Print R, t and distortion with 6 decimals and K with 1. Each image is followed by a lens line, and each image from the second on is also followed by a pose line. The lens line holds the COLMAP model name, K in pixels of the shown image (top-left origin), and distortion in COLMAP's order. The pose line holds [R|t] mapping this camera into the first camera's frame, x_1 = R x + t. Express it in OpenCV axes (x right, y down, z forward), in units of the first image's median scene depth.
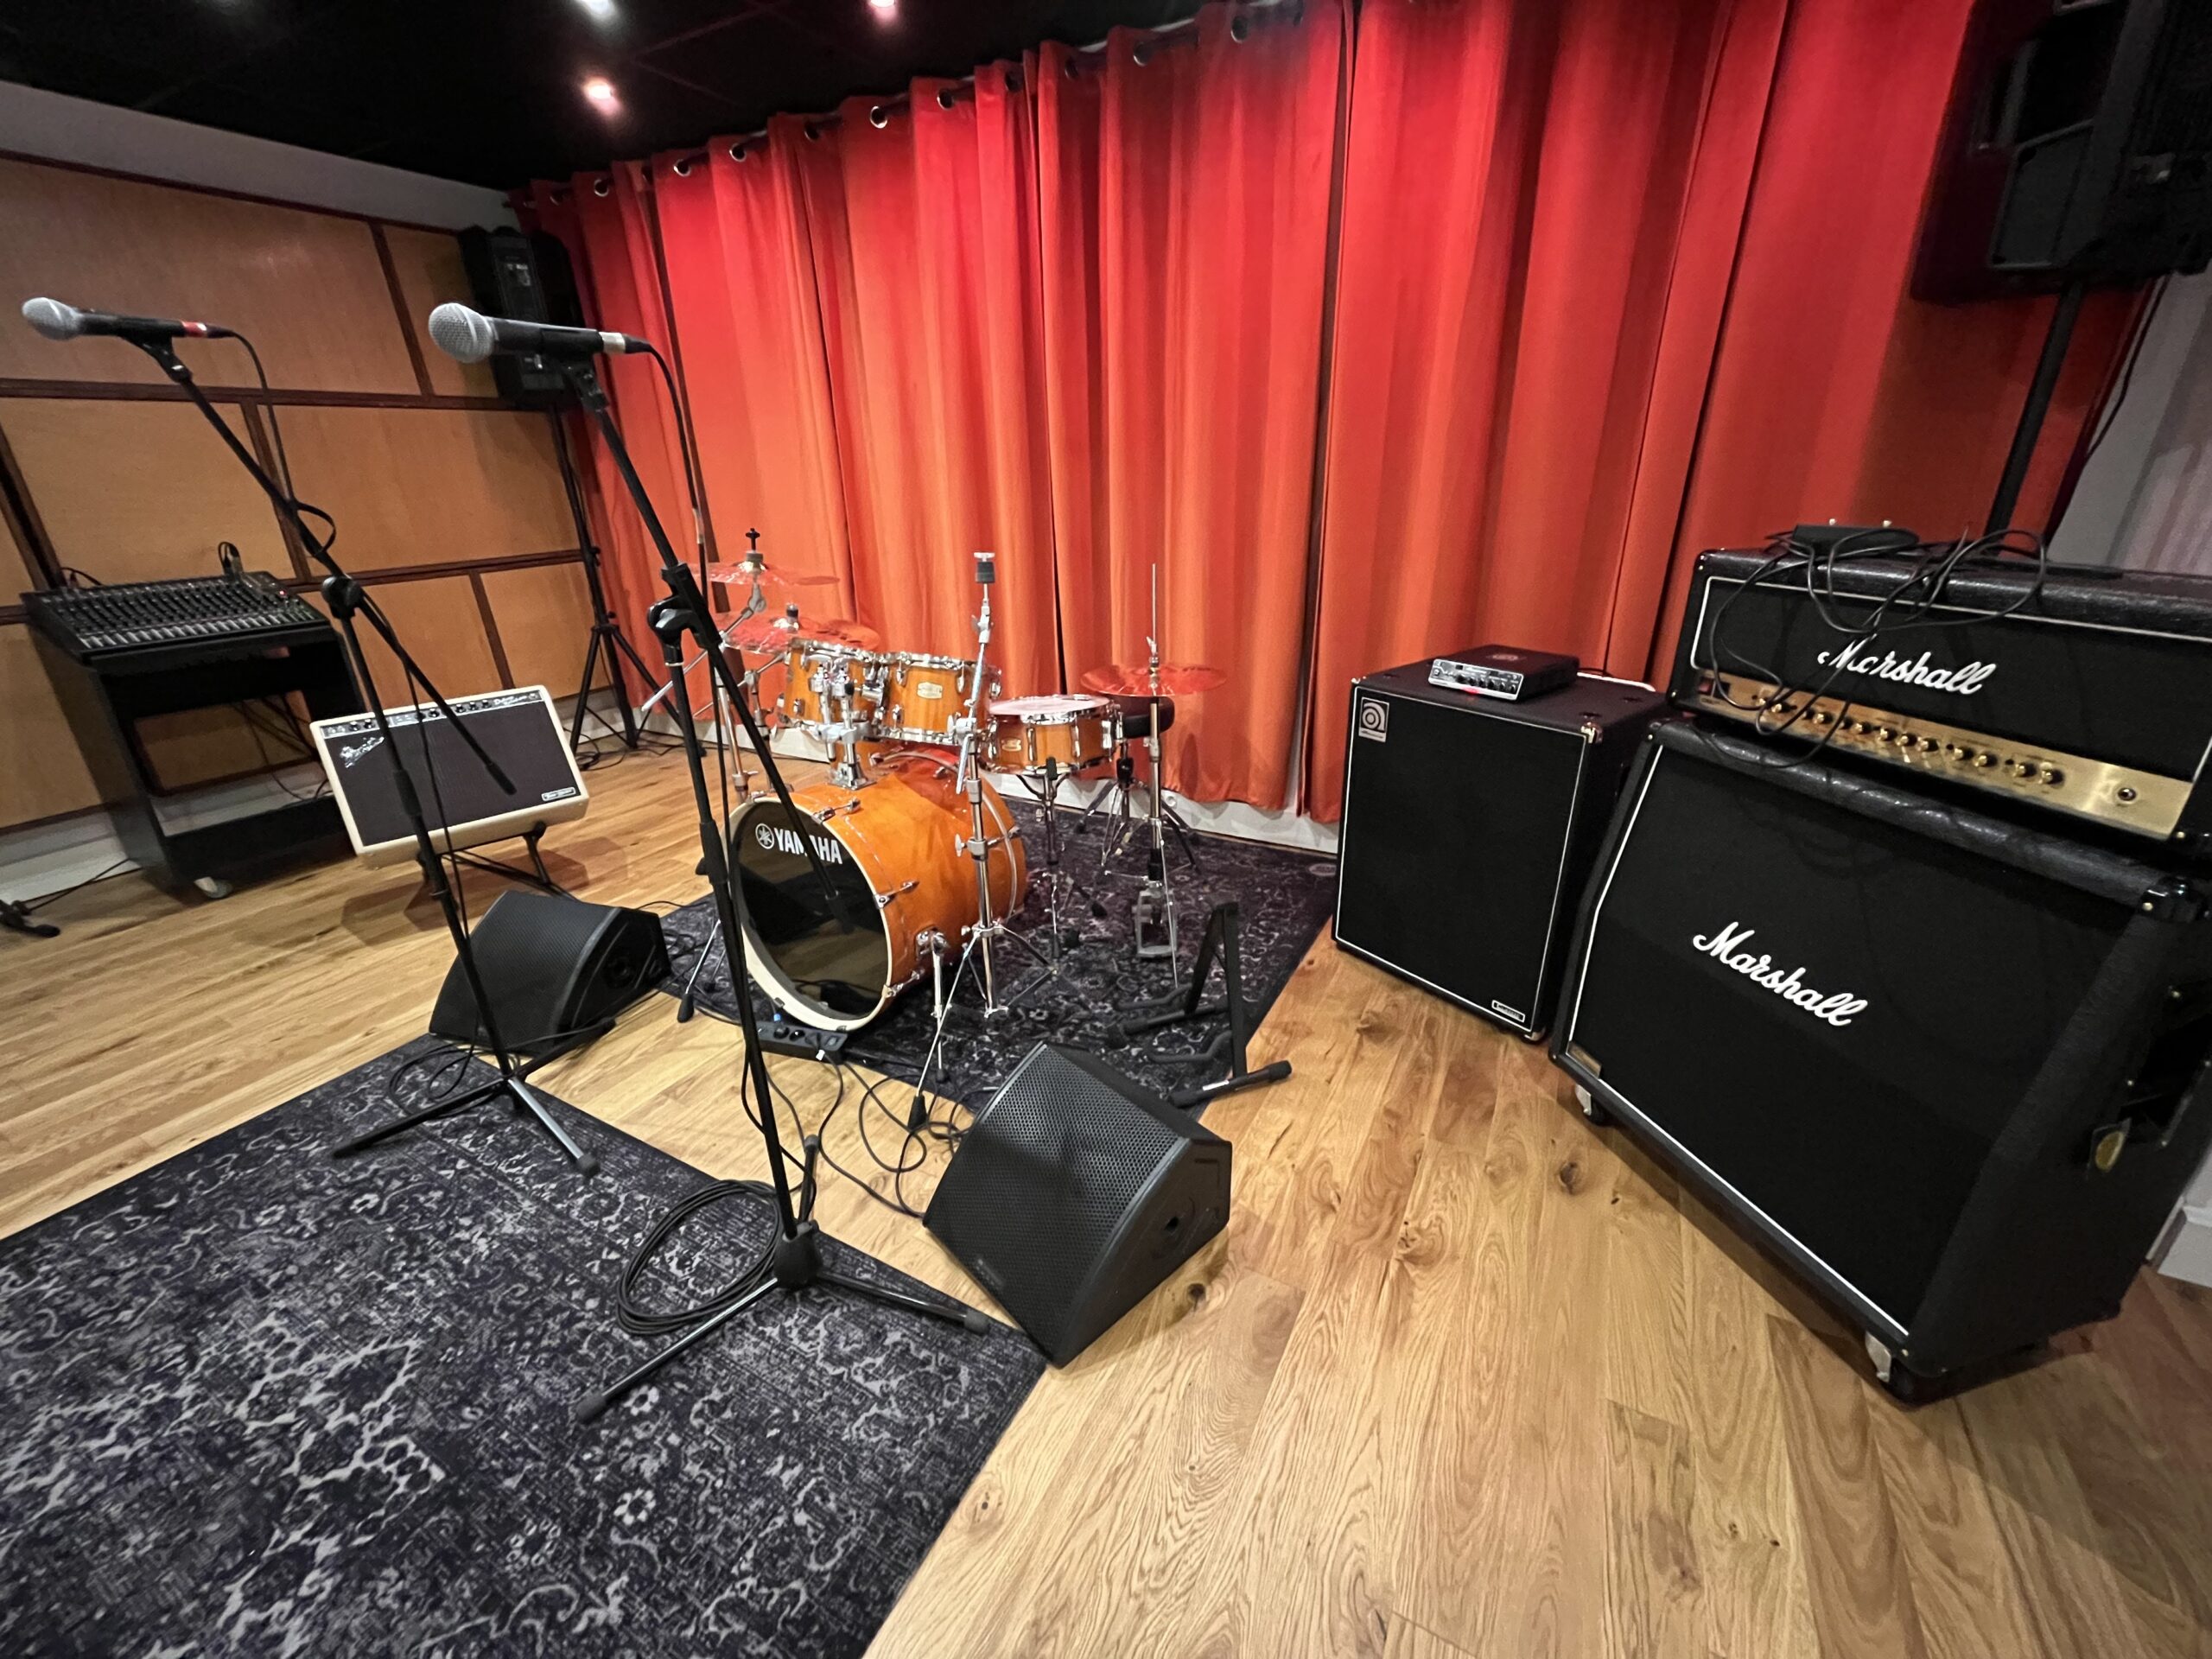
lens RADIAL K [[888.7, 0, 1105.3], [0, 888.7, 830.1], [0, 0, 1]] dist [-0.002353, 0.001147]
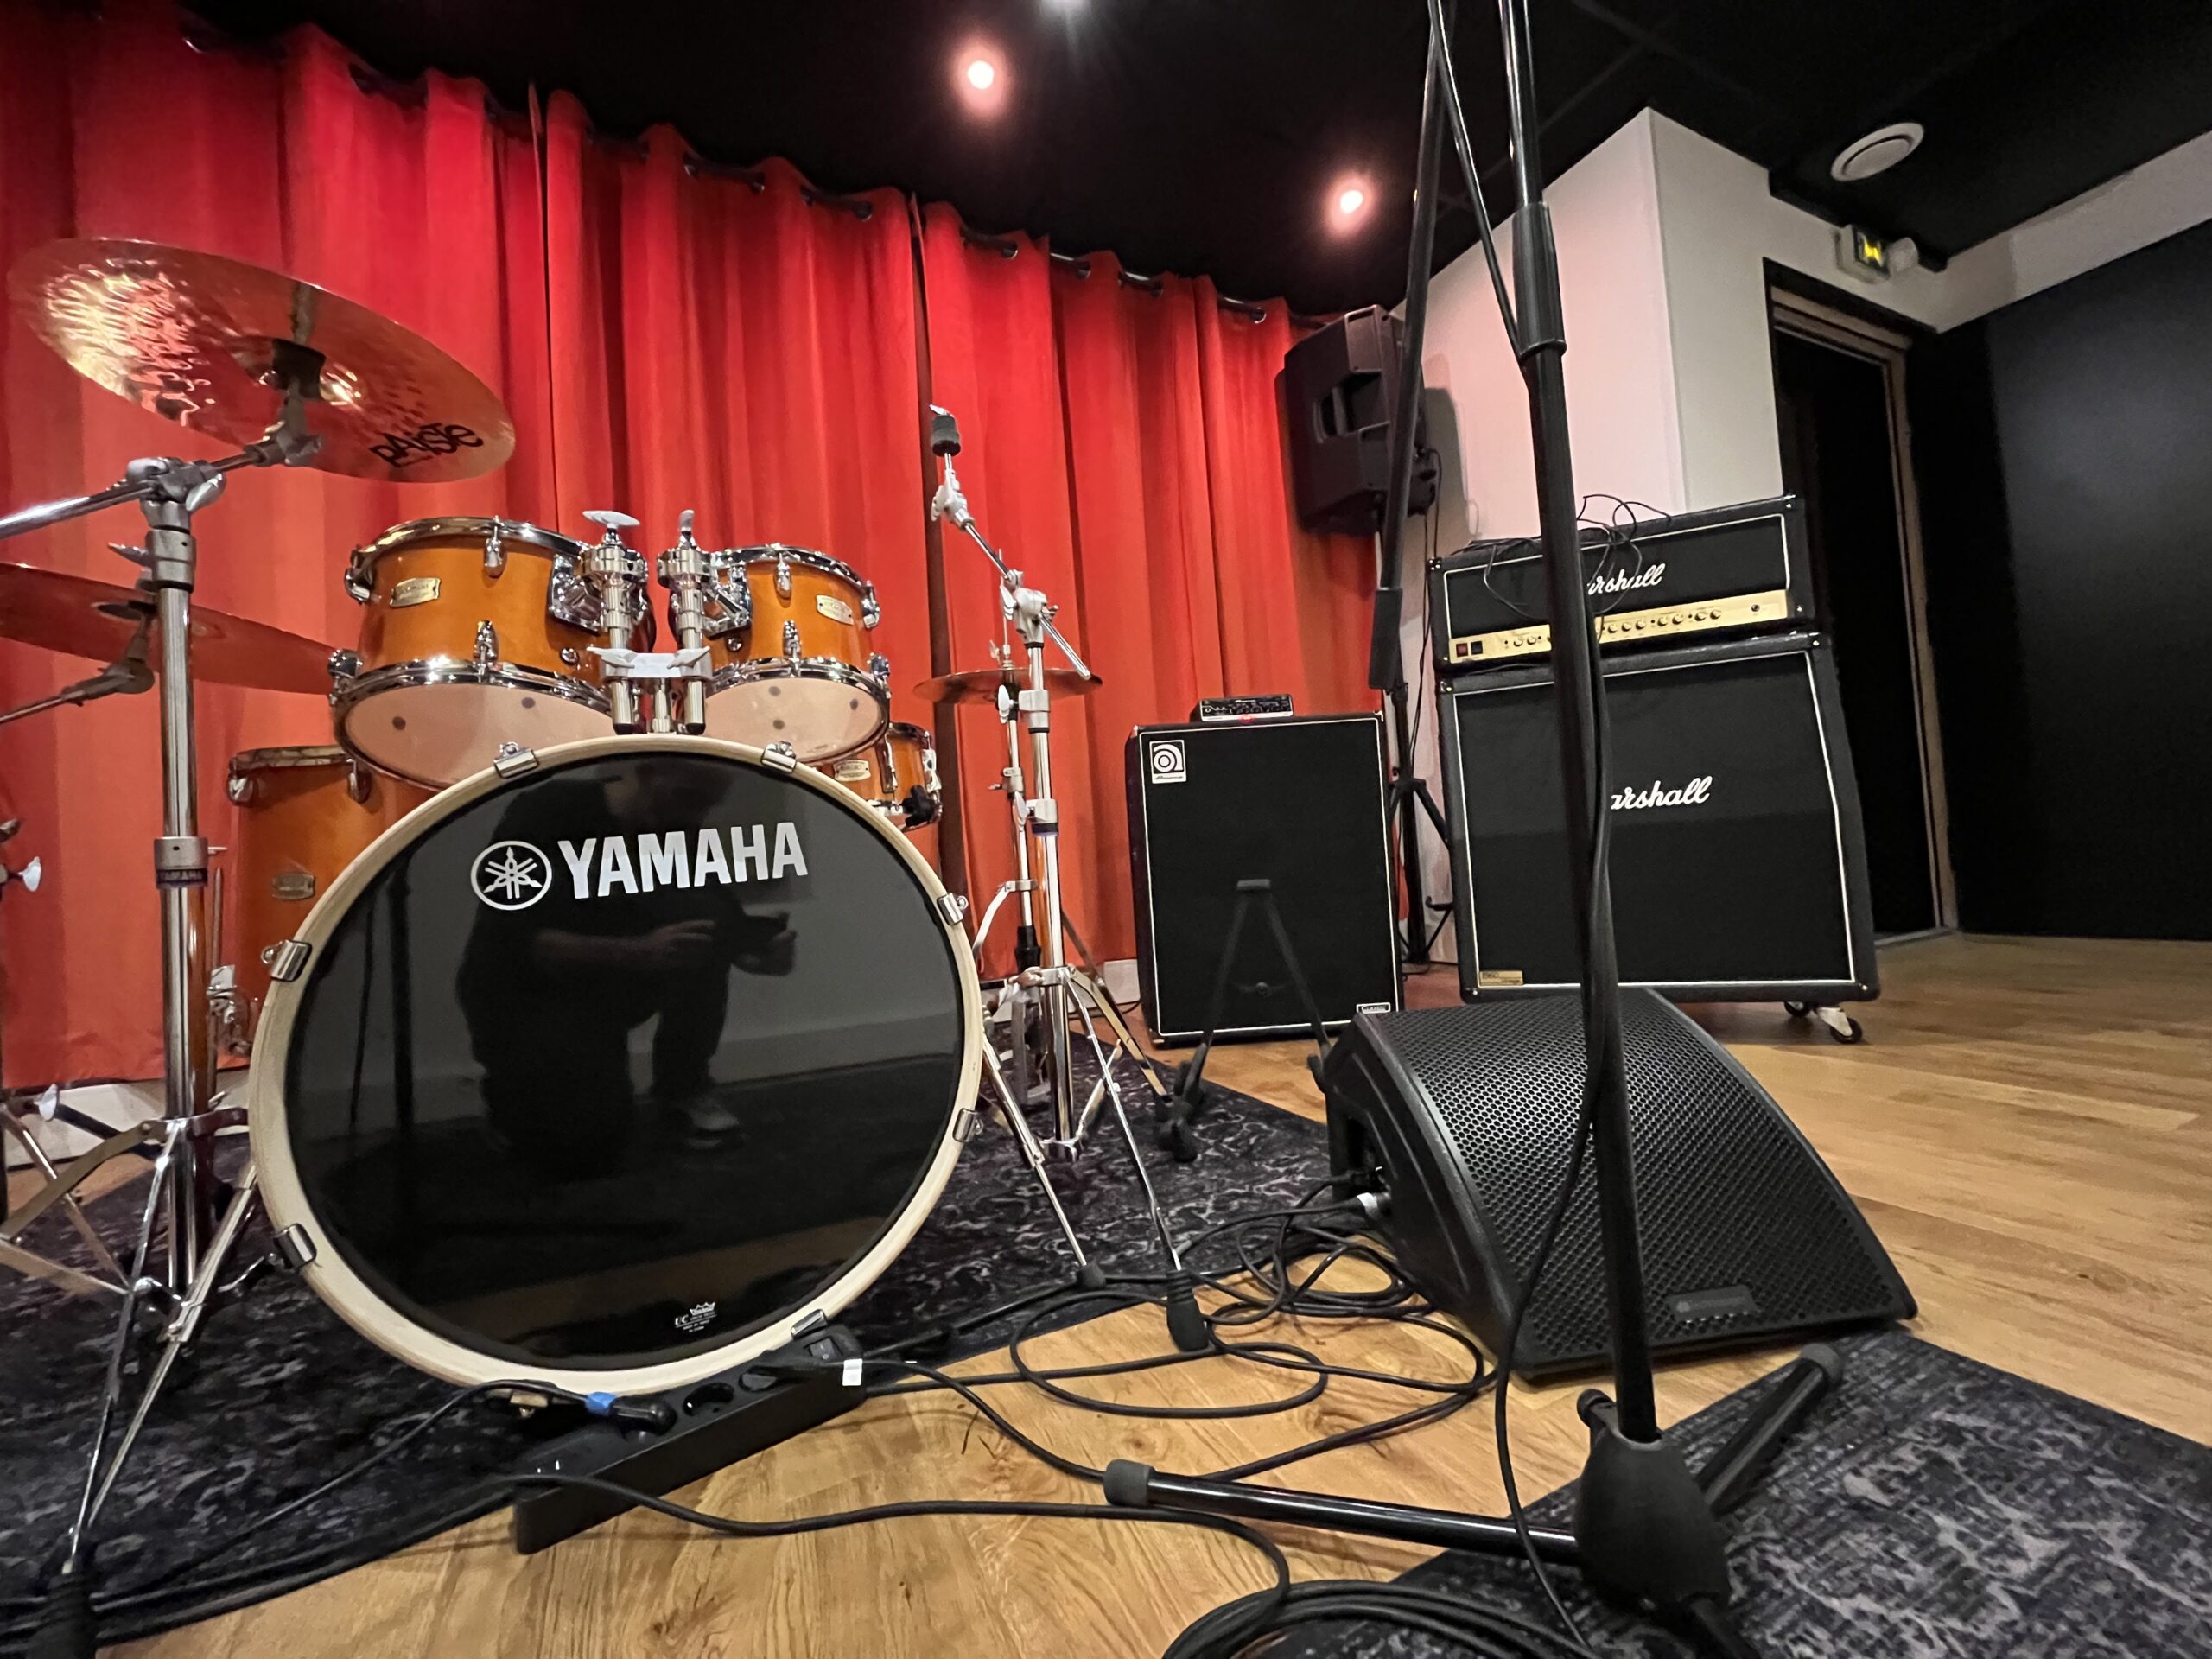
lens RADIAL K [[888.7, 0, 1109.7], [0, 888.7, 827.2], [0, 0, 1]] dist [-0.002353, 0.001147]
pose [[0.582617, 0.006699, 0.812719, -0.862505], [0.362315, 0.892966, -0.267094, 0.289582], [-0.727520, 0.450074, 0.517830, 0.968373]]
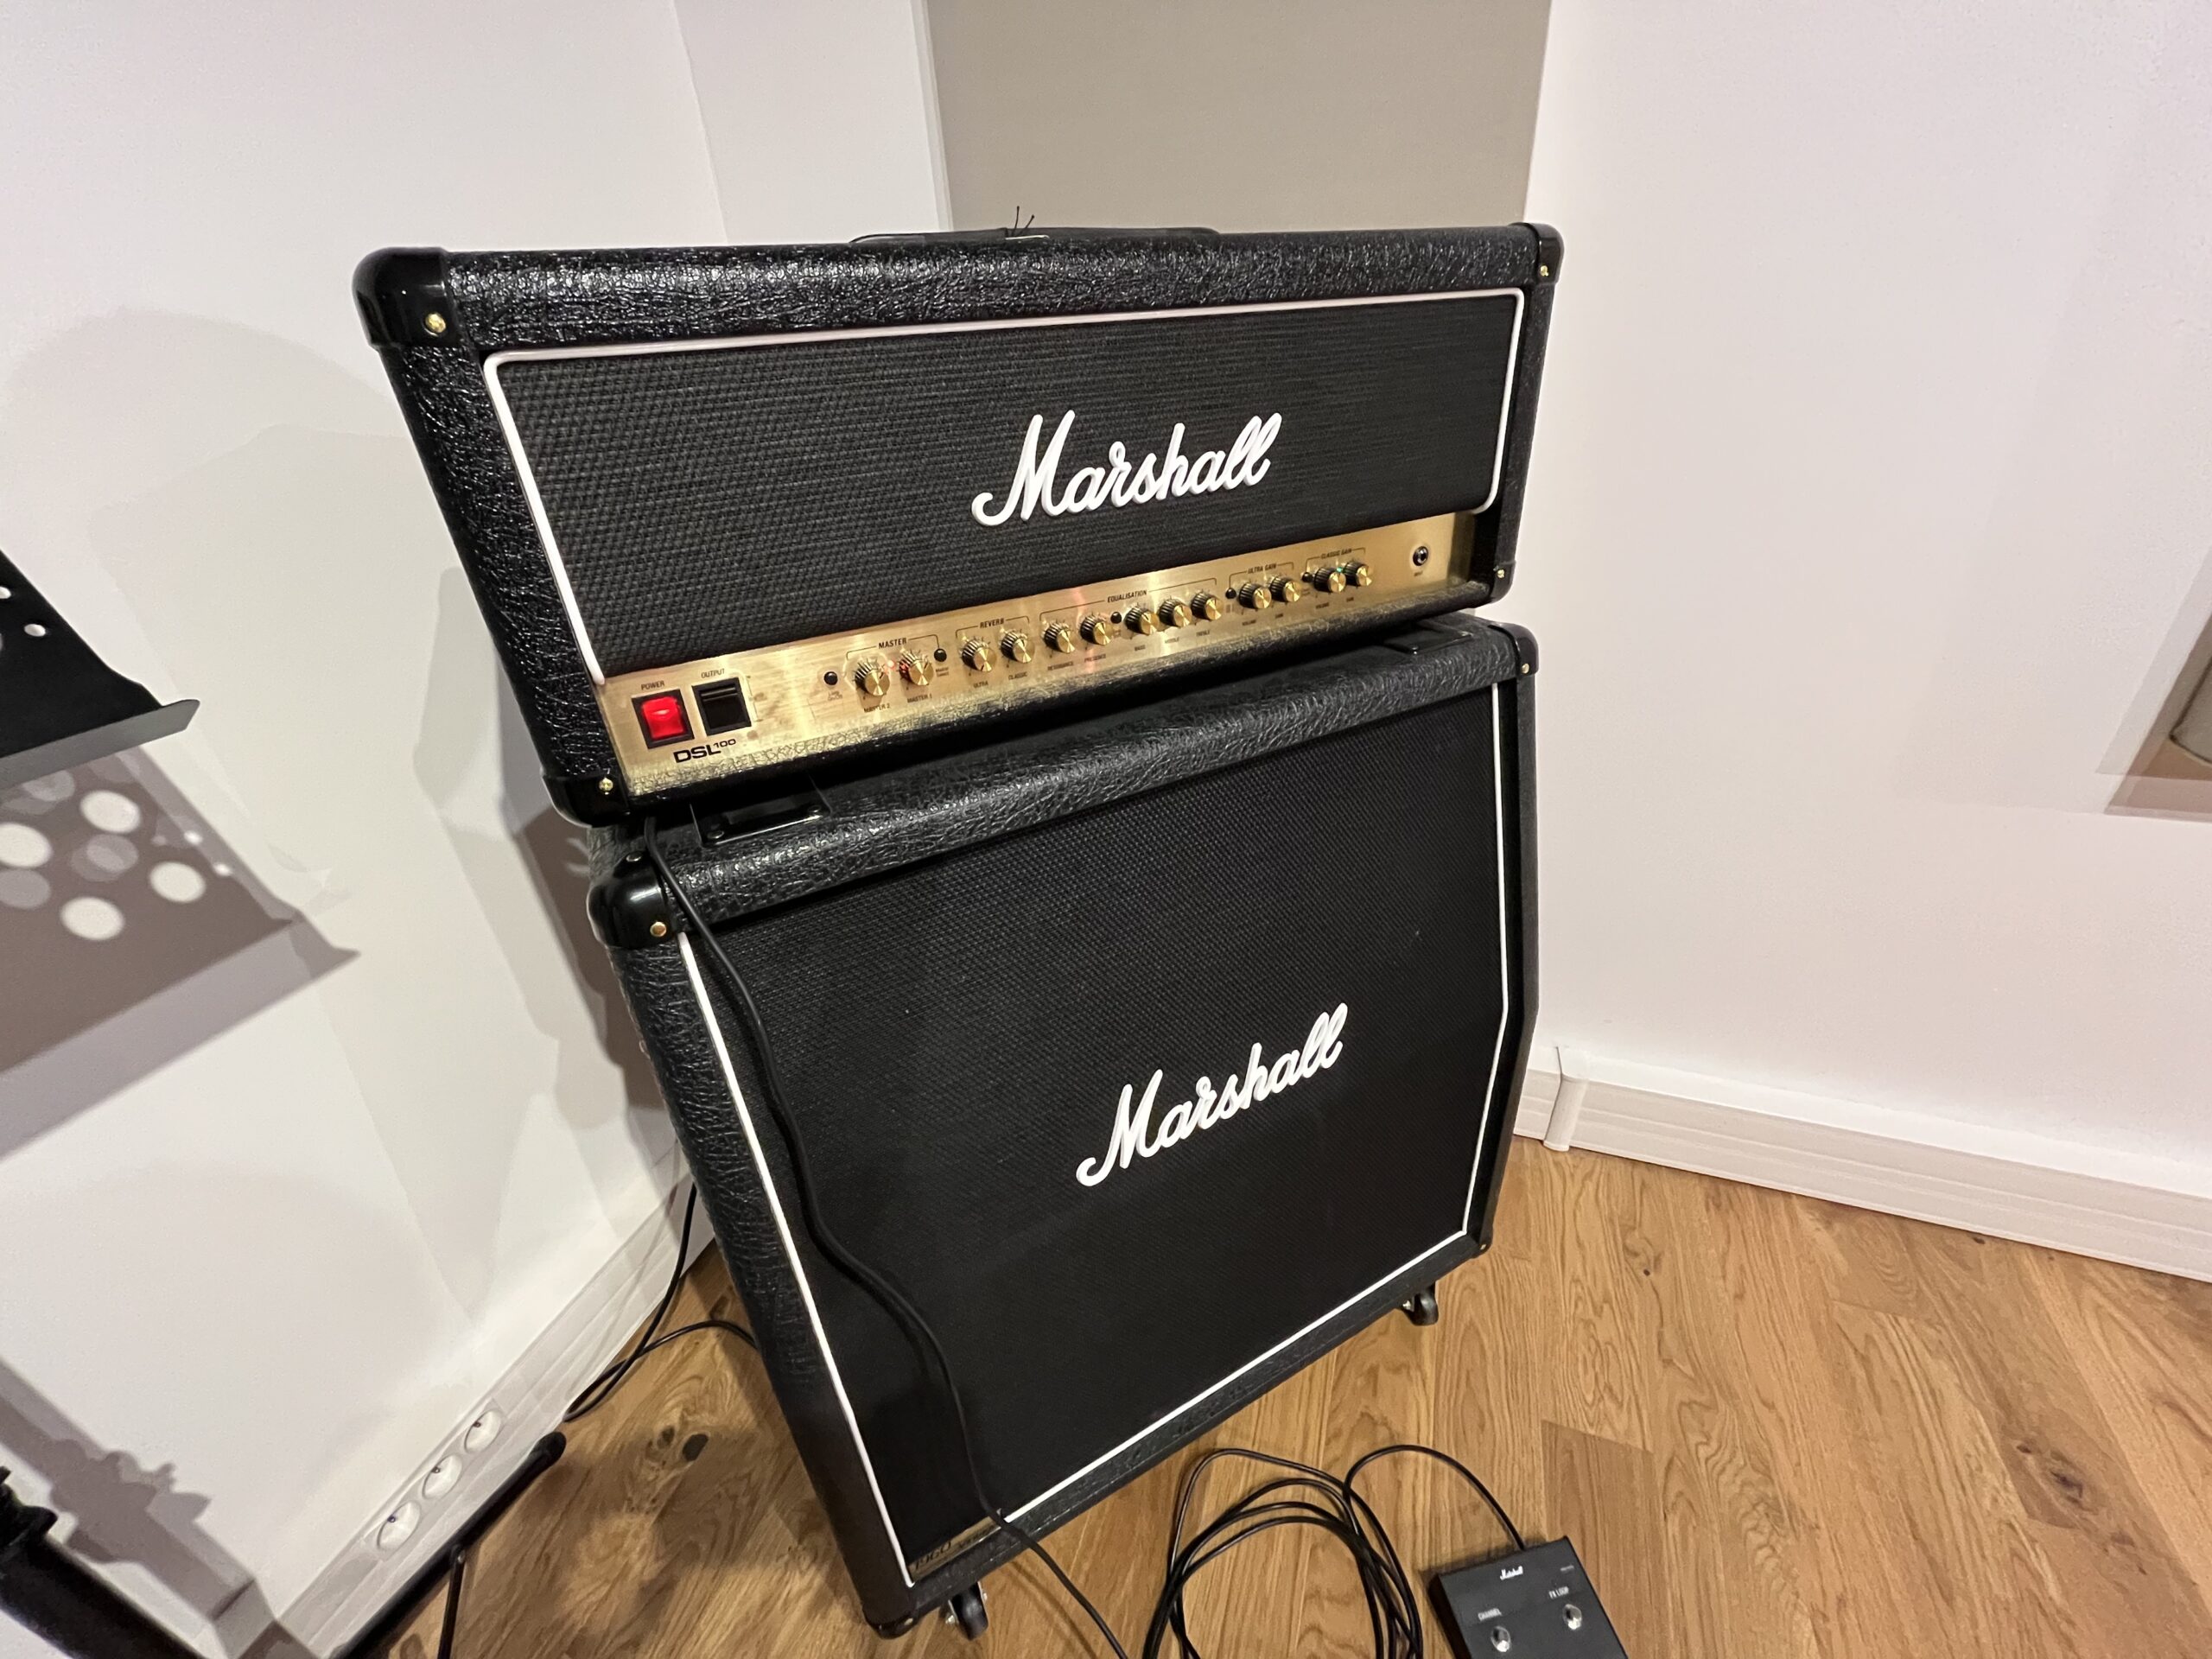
lens RADIAL K [[888.7, 0, 1108.8], [0, 888.7, 832.4], [0, 0, 1]] dist [-0.002353, 0.001147]
pose [[-0.236413, -0.430614, 0.871023, 0.398599], [0.435826, 0.754204, 0.491153, -0.261232], [-0.868426, 0.495730, 0.009369, 1.043534]]
